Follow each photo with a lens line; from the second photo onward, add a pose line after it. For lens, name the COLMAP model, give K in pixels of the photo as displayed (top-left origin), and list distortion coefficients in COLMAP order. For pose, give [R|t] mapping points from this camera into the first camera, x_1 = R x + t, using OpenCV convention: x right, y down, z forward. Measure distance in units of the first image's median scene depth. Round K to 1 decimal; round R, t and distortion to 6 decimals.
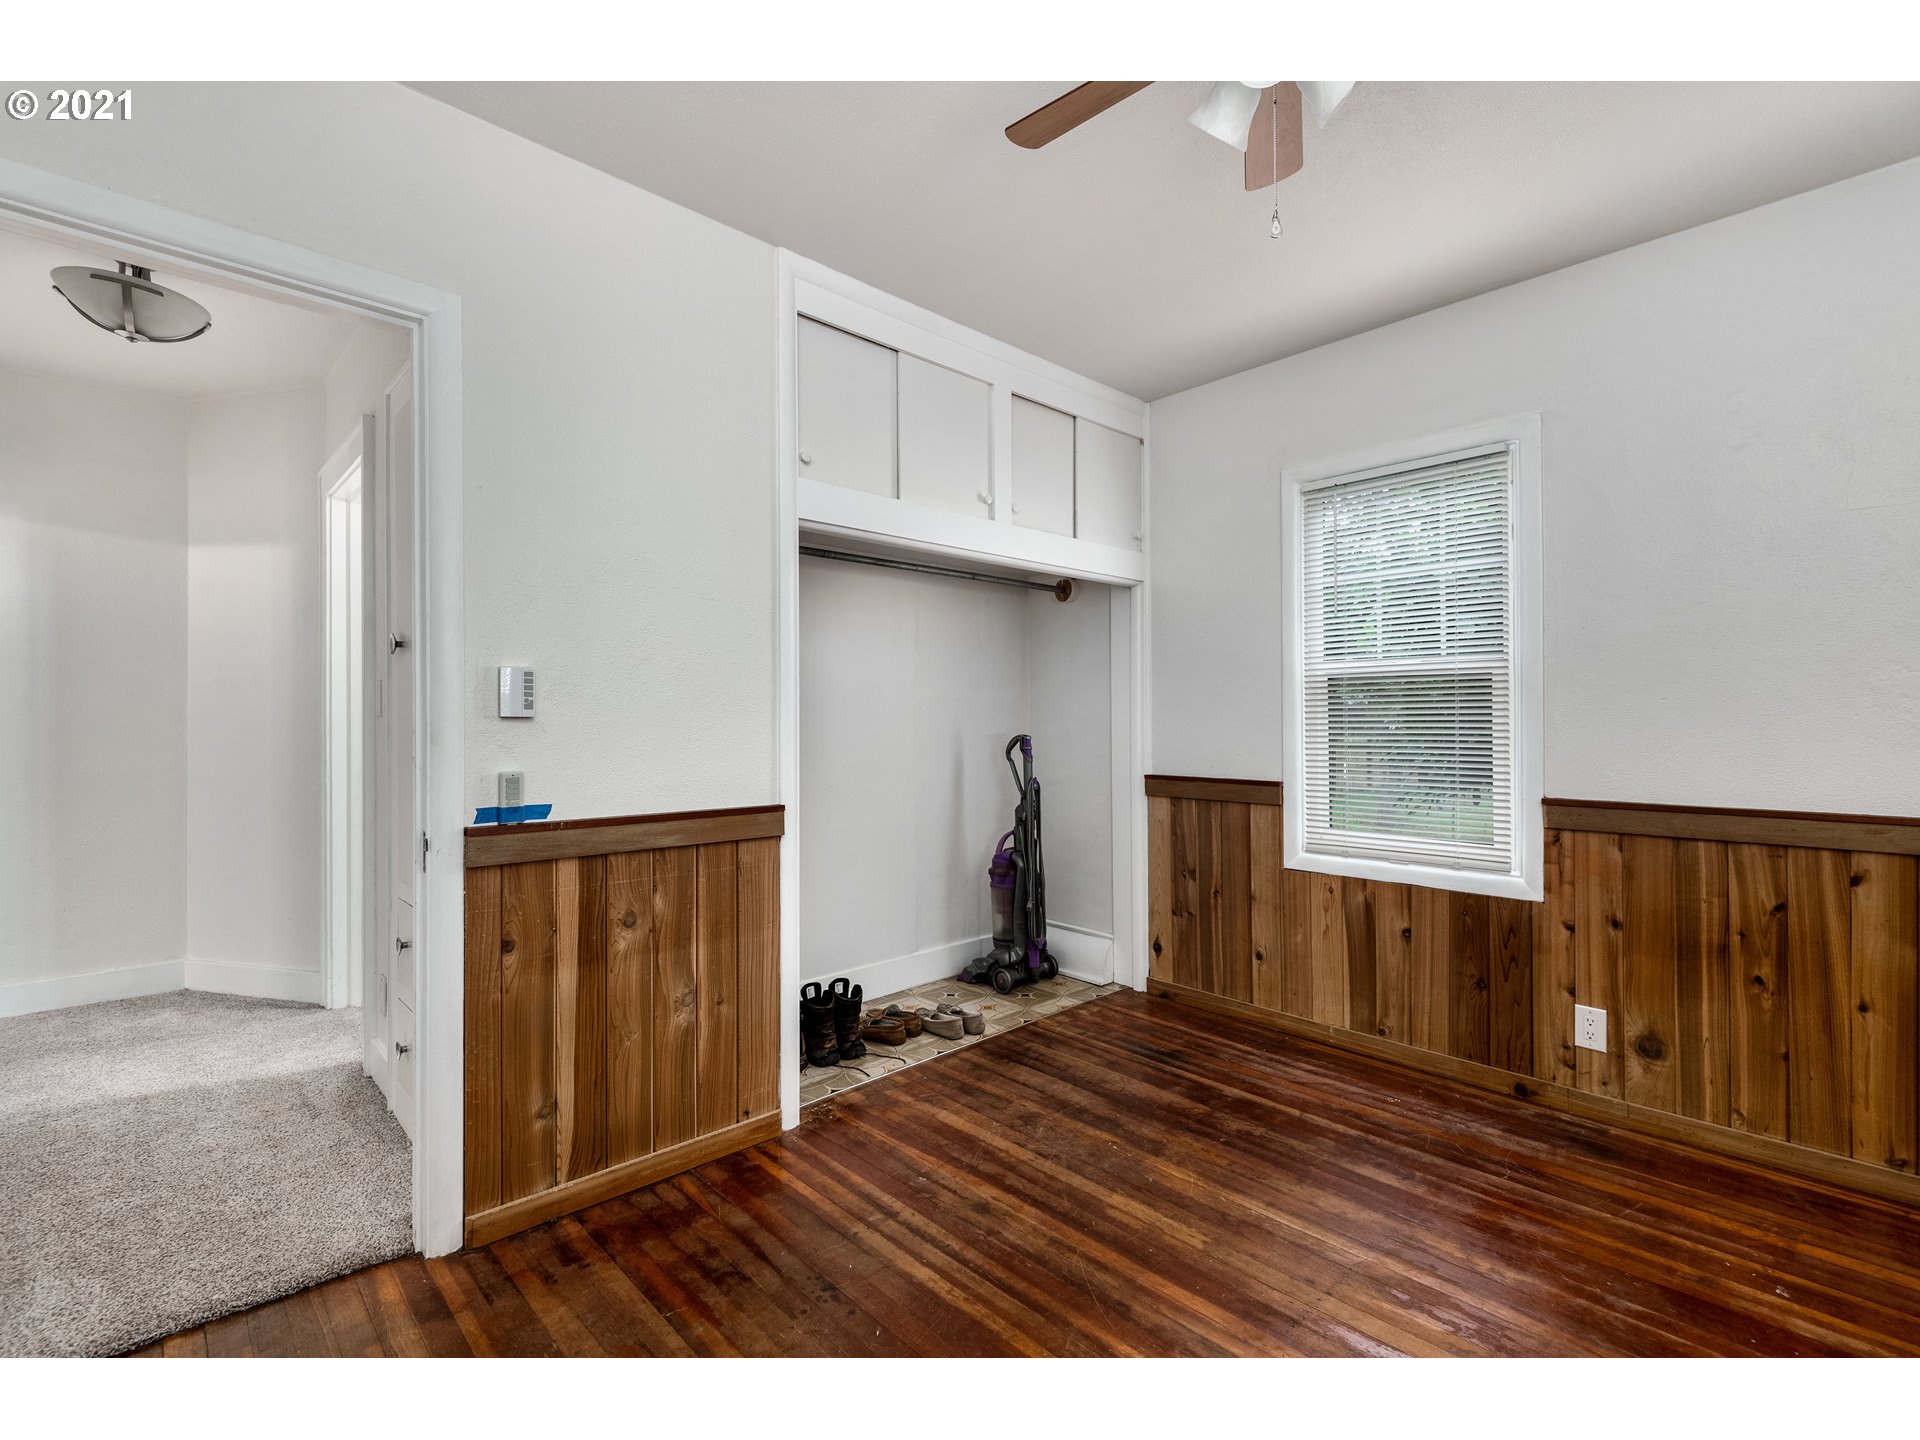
lens RADIAL K [[871.2, 0, 960.0], [0, 871.2, 720.0], [0, 0, 1]] dist [0.001172, 0.000121]
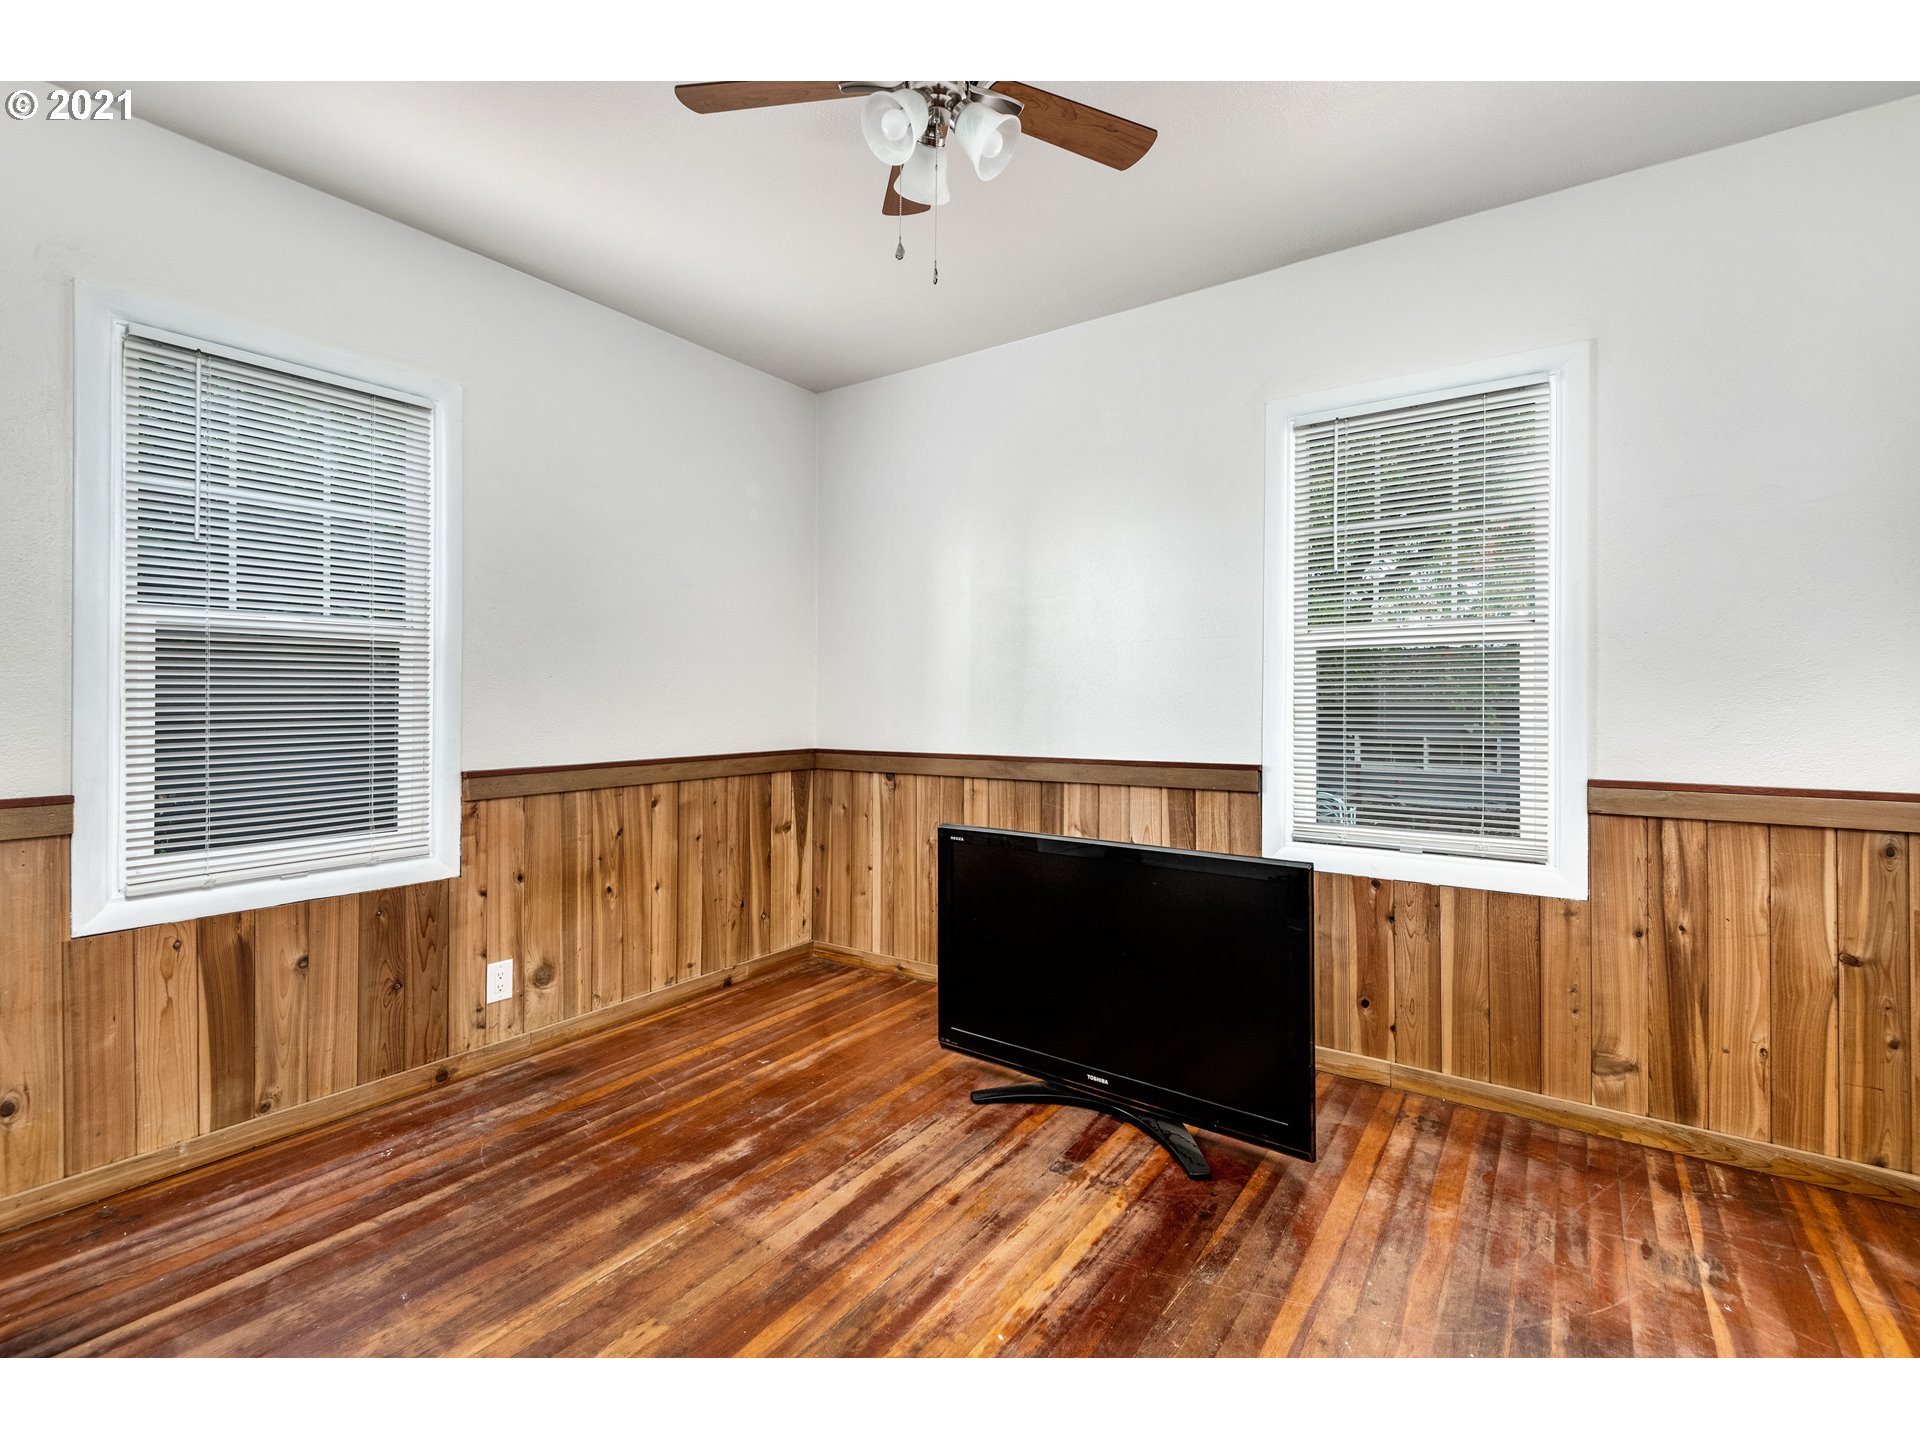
lens RADIAL K [[871.2, 0, 960.0], [0, 871.2, 720.0], [0, 0, 1]] dist [0.001172, 0.000121]
pose [[-0.209557, -0.026500, 0.977437, -0.426963], [-0.002345, 0.999643, 0.026599, 0.002835], [-0.977794, 0.003282, -0.209545, 0.661754]]
